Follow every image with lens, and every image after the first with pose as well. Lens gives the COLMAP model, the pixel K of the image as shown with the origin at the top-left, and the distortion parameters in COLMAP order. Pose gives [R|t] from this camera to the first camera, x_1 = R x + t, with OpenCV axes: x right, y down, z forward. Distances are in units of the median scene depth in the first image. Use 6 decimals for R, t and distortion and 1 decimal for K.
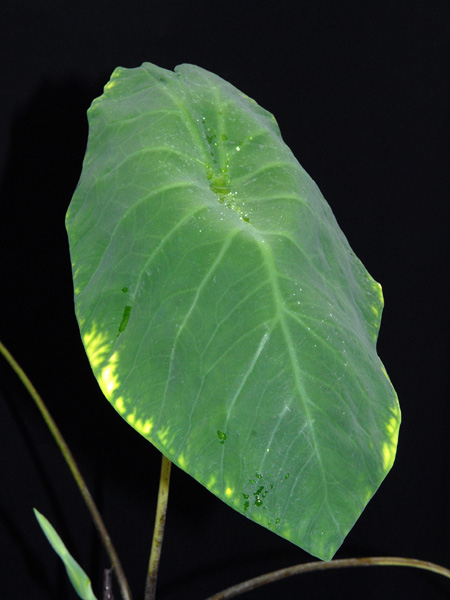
lens RADIAL K [[1060.3, 0, 224.3], [0, 1060.3, 298.5], [0, 0, 1]] dist [0.049544, 0.000000]
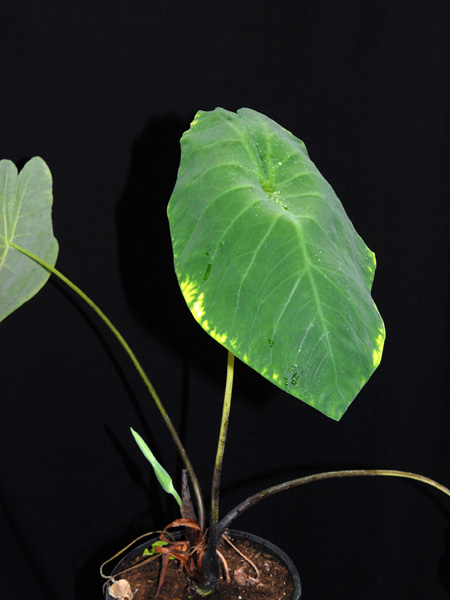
lens RADIAL K [[991.5, 0, 226.1], [0, 991.5, 301.2], [0, 0, 1]] dist [0.022401, 0.000000]
pose [[0.999436, -0.000081, -0.033571, -0.017596], [-0.000463, 0.999869, -0.016191, 0.084238], [0.033568, 0.016197, 0.999305, -0.448493]]
